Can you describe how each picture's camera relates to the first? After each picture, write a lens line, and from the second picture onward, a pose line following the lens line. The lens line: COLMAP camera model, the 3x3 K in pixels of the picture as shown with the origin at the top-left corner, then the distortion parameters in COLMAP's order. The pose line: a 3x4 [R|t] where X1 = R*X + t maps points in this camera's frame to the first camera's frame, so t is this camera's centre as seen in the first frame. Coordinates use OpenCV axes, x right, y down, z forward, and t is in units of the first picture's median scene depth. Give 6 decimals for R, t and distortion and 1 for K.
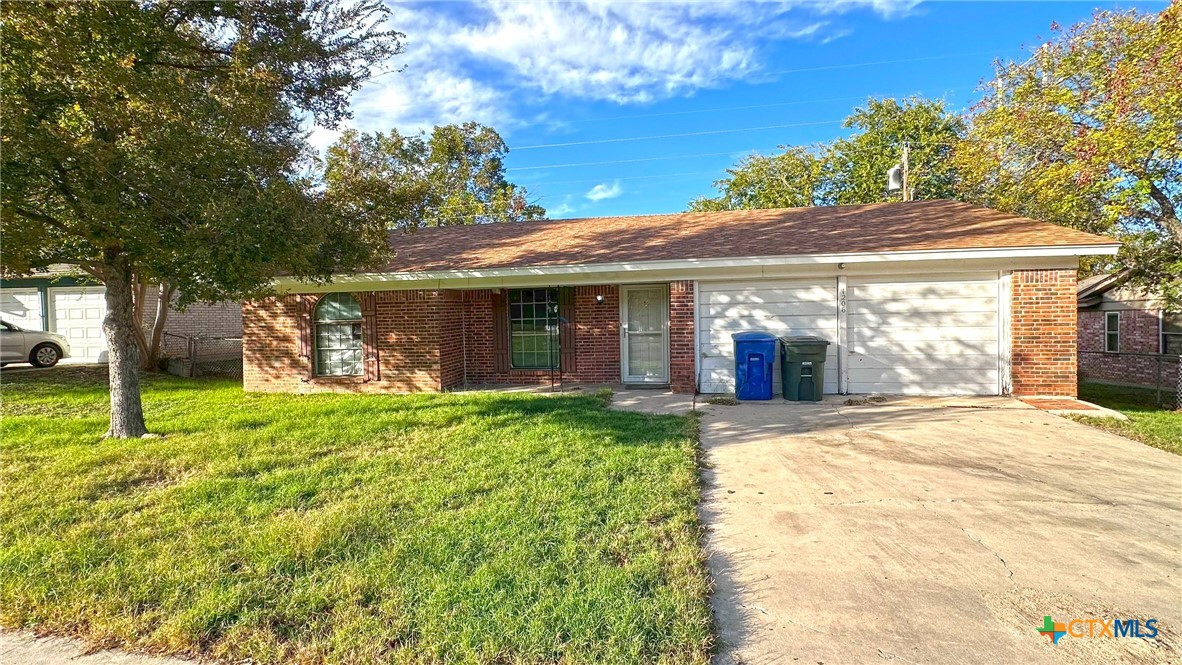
lens RADIAL K [[531.0, 0, 589.9], [0, 531.0, 327.5], [0, 0, 1]] dist [0.000880, -0.000024]
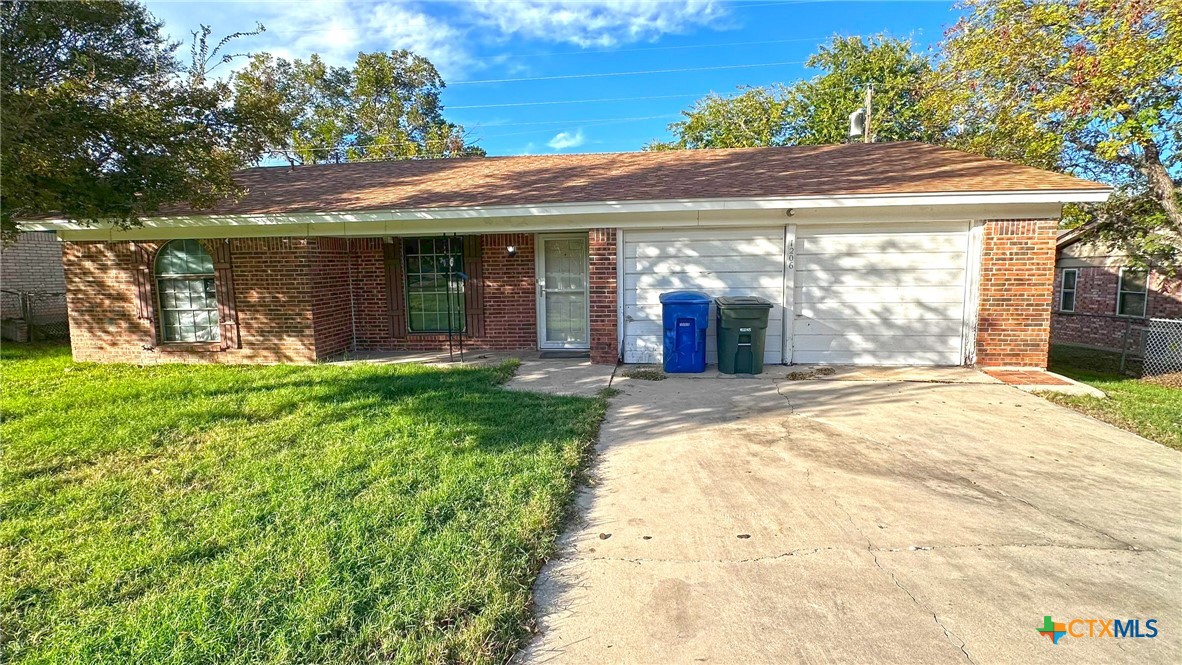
lens RADIAL K [[531.0, 0, 589.9], [0, 531.0, 327.5], [0, 0, 1]] dist [0.000880, -0.000024]
pose [[0.997645, -0.001680, 0.068573, 0.096074], [-0.004393, 0.996082, 0.088322, -0.008072], [-0.068453, -0.088416, 0.993729, 0.166551]]
